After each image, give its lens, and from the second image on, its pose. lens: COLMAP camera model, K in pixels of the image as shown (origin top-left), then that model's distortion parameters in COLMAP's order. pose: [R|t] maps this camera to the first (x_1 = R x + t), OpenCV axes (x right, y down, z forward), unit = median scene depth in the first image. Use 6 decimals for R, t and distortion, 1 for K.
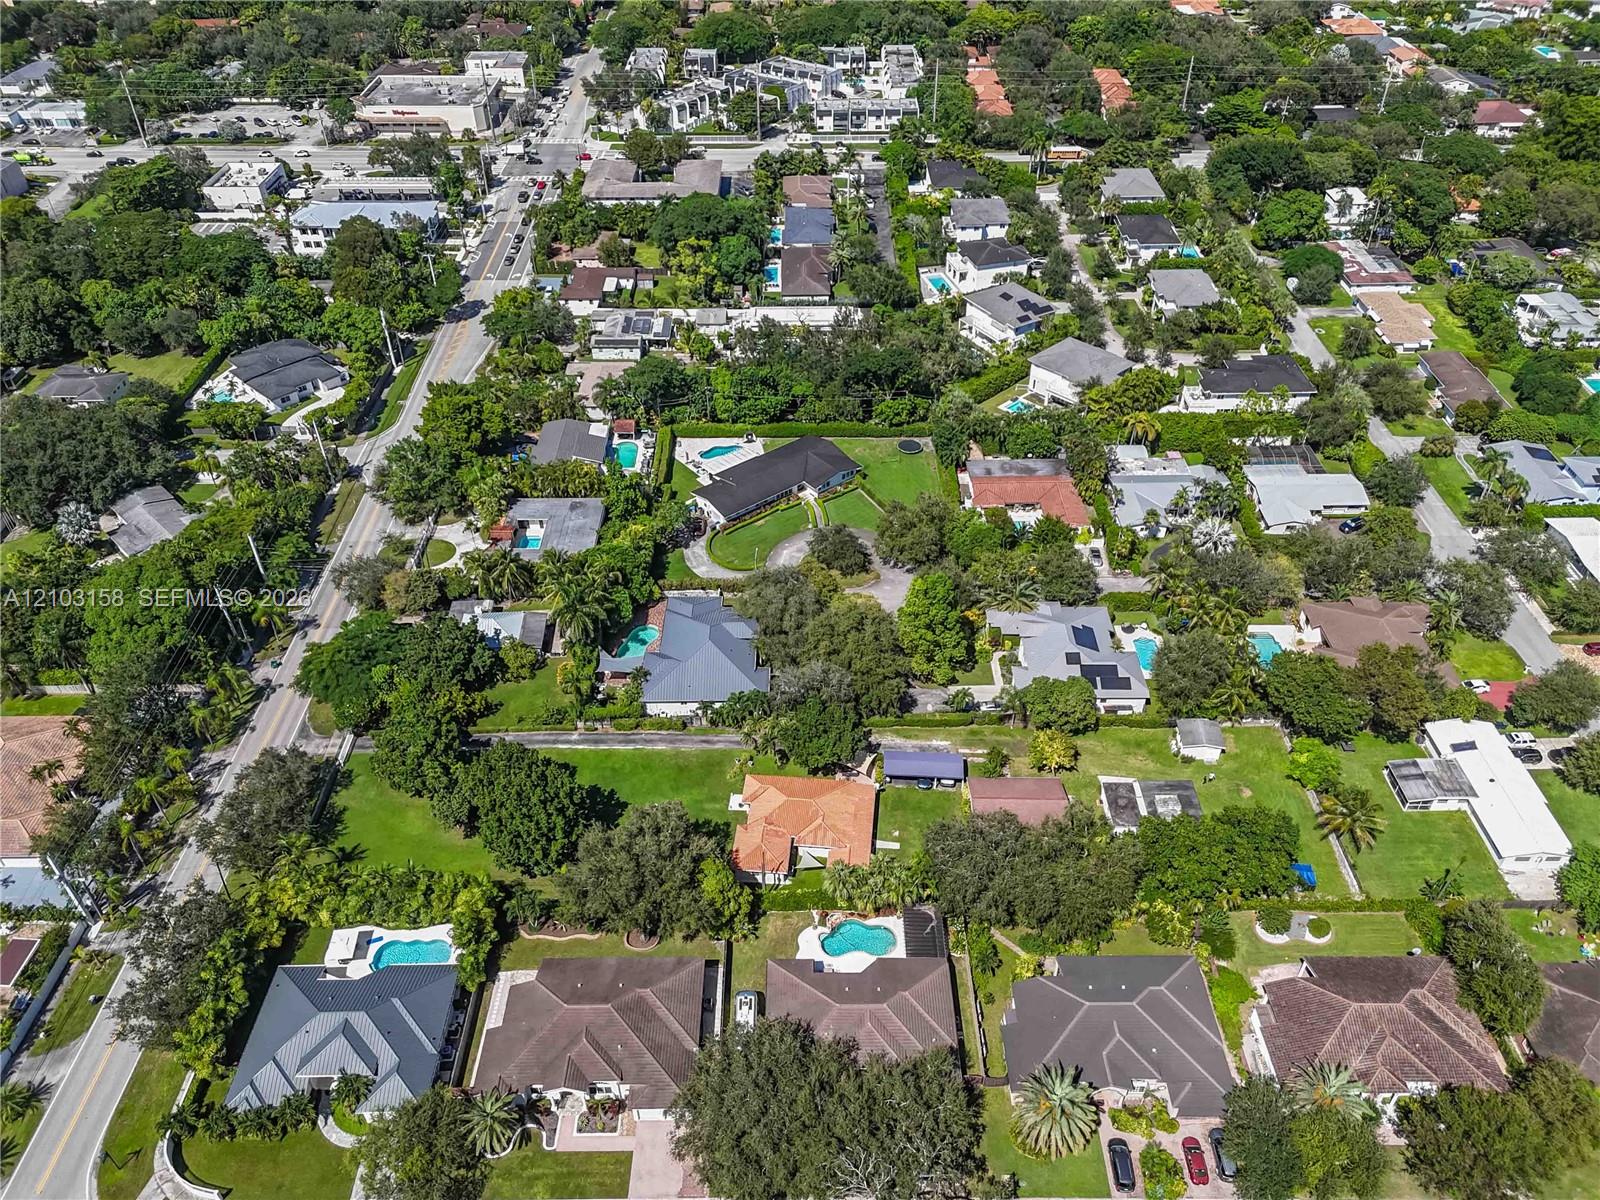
lens RADIAL K [[1175.4, 0, 800.0], [0, 1175.4, 600.0], [0, 0, 1]] dist [0.090223, -0.090328]
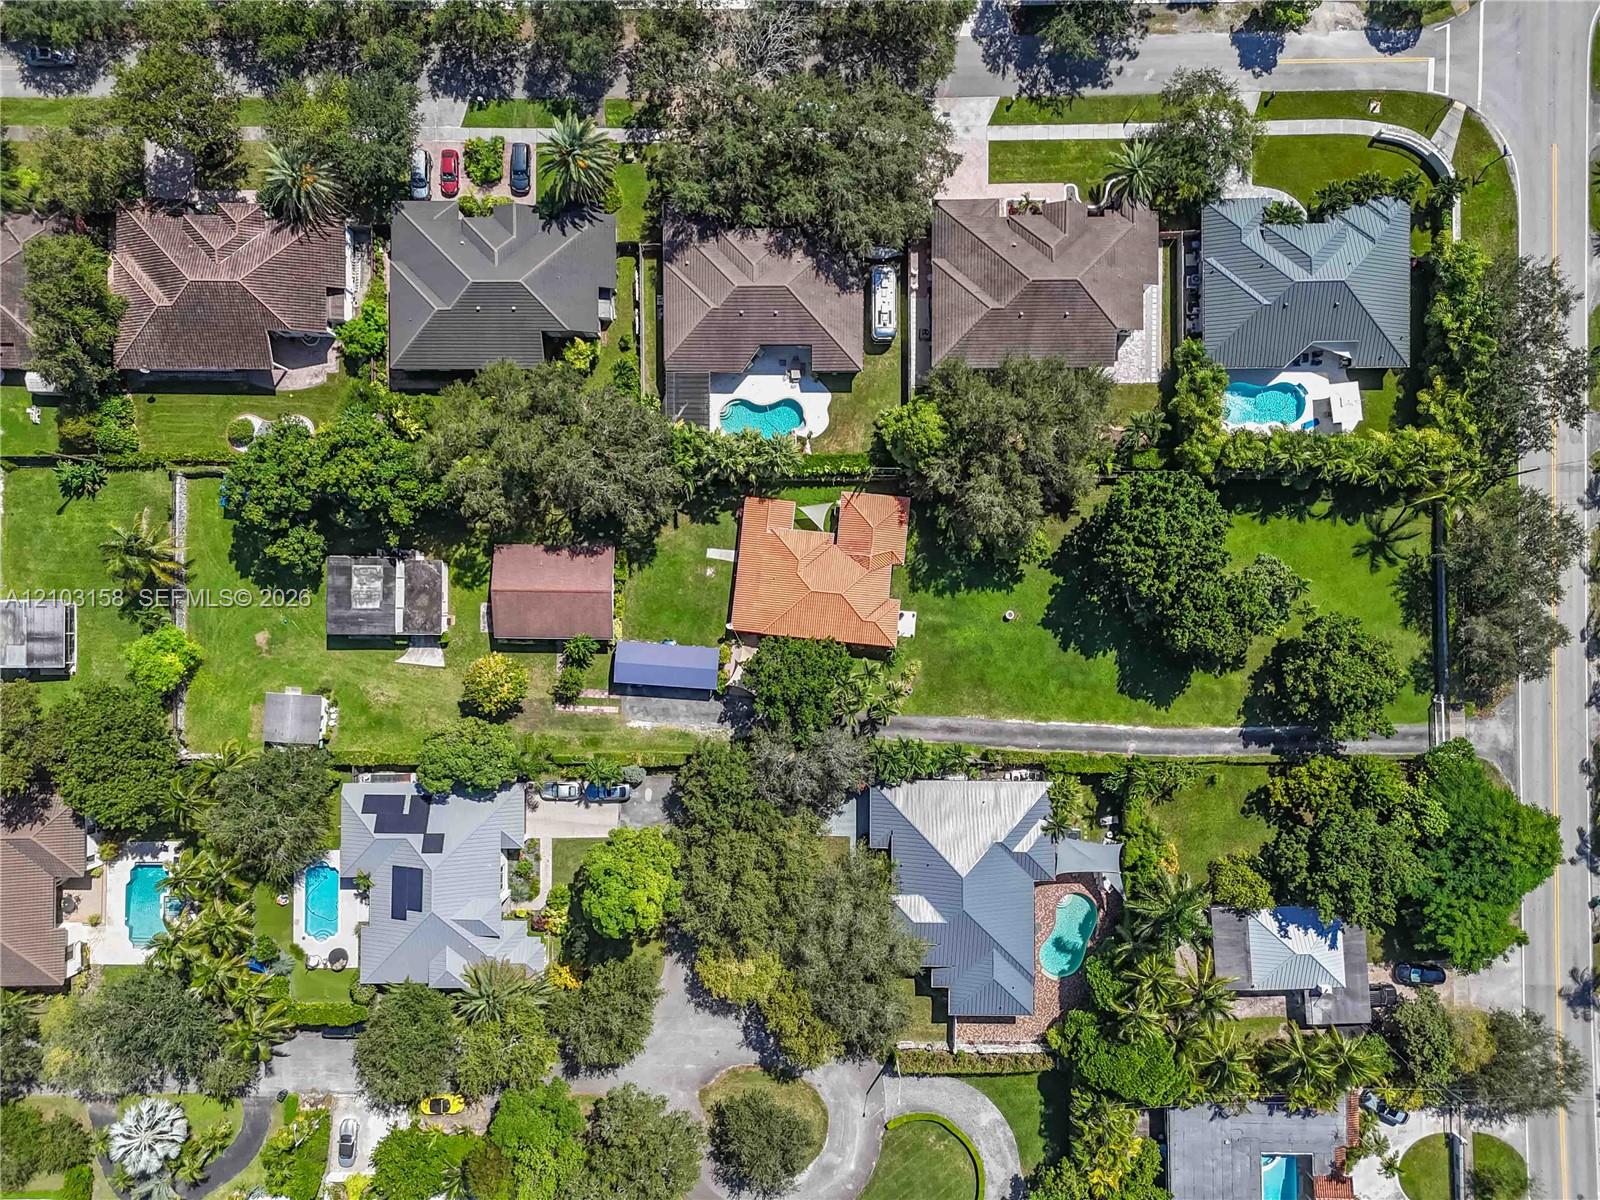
lens RADIAL K [[1175.4, 0, 800.0], [0, 1175.4, 600.0], [0, 0, 1]] dist [0.090223, -0.090328]
pose [[-0.999813, 0.001123, 0.019329, 0.002674], [0.014499, -0.618214, 0.785876, -0.450208], [0.012832, 0.786009, 0.618082, 0.507812]]
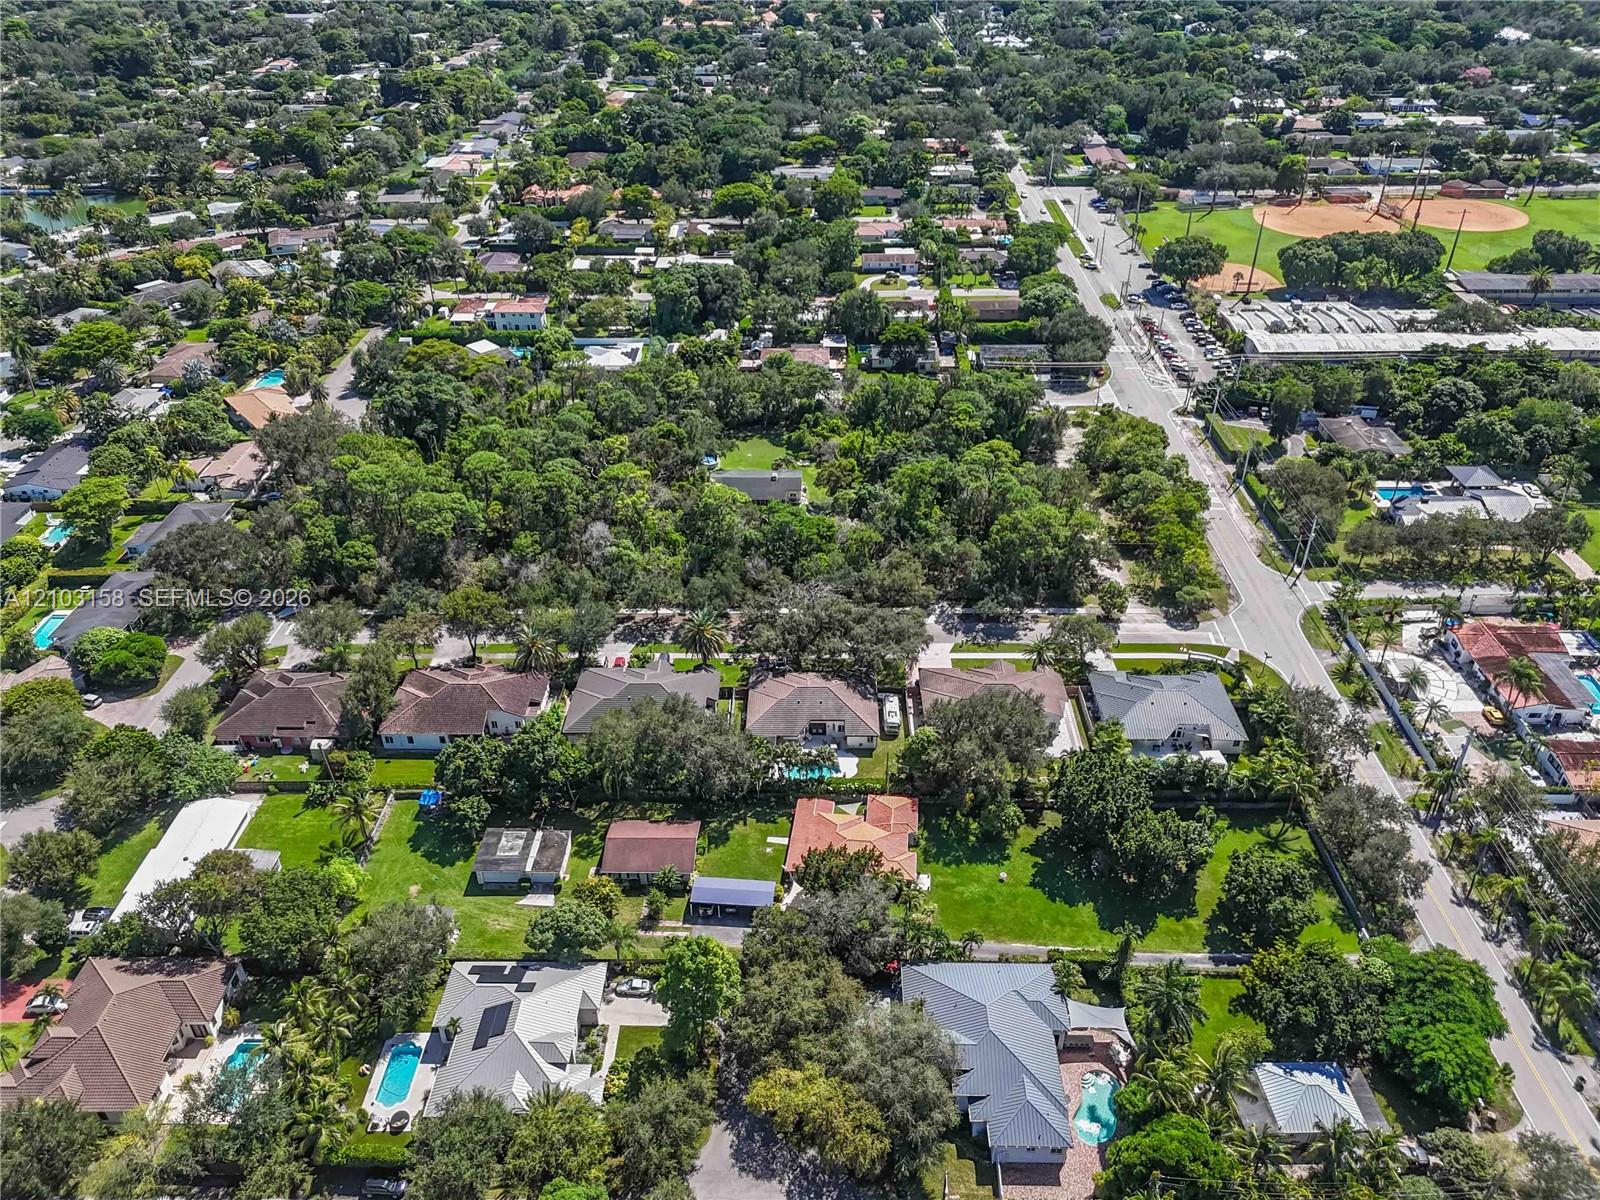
lens RADIAL K [[1175.4, 0, 800.0], [0, 1175.4, 600.0], [0, 0, 1]] dist [0.090223, -0.090328]
pose [[-0.999817, 0.003116, 0.018866, 0.031836], [0.018911, 0.307146, 0.951474, -0.881251], [-0.002830, 0.951657, -0.307149, 1.102442]]
